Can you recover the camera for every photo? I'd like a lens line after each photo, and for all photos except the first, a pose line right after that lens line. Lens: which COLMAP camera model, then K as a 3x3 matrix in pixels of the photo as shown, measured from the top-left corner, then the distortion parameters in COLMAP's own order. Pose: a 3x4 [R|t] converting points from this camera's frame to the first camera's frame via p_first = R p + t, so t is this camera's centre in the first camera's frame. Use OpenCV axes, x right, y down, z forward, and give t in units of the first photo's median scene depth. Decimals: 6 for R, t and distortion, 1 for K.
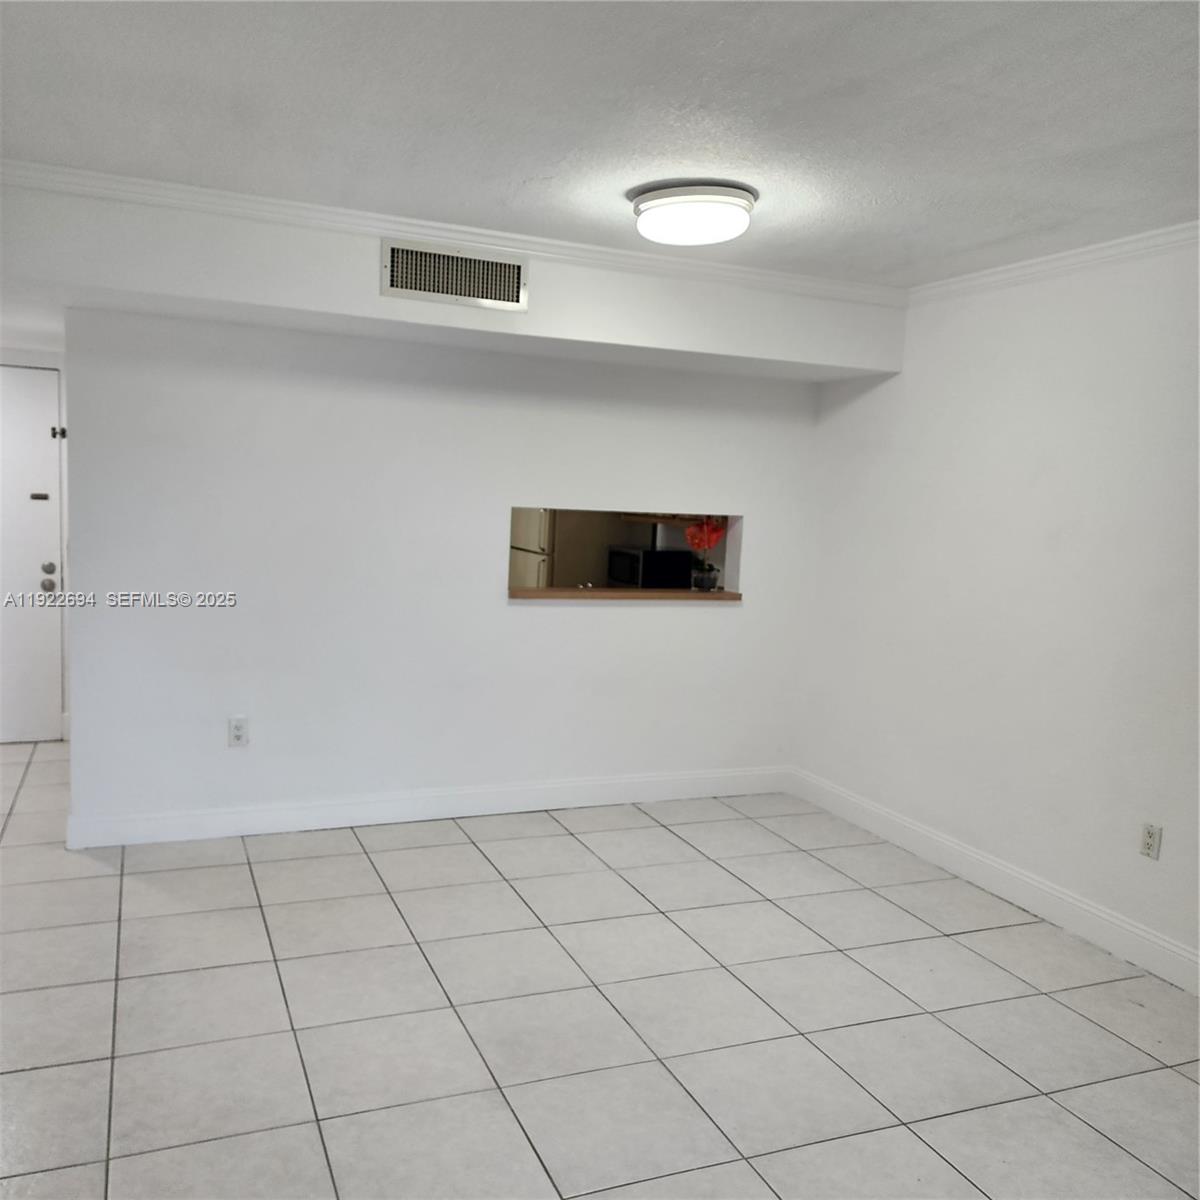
lens RADIAL K [[1090.9, 0, 600.0], [0, 1090.9, 600.0], [0, 0, 1]] dist [0.000270, -0.000227]
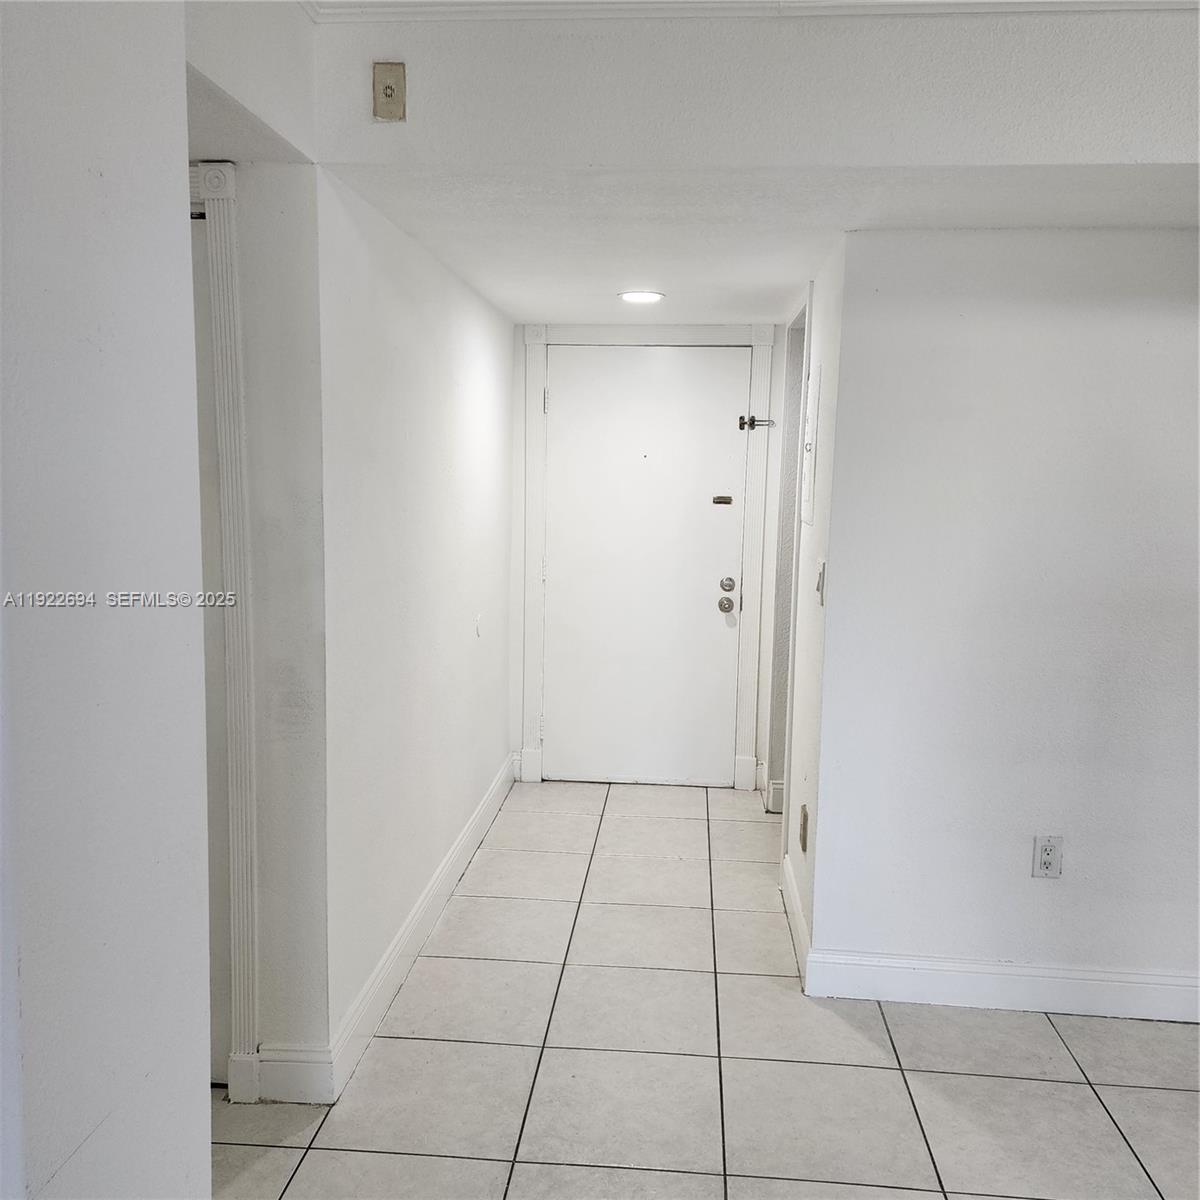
lens RADIAL K [[1090.9, 0, 600.0], [0, 1090.9, 600.0], [0, 0, 1]] dist [0.000270, -0.000227]
pose [[0.880391, 0.032842, -0.473110, -0.197780], [-0.028356, 0.999460, 0.016613, -0.029166], [0.473400, -0.001211, 0.880847, 0.215595]]
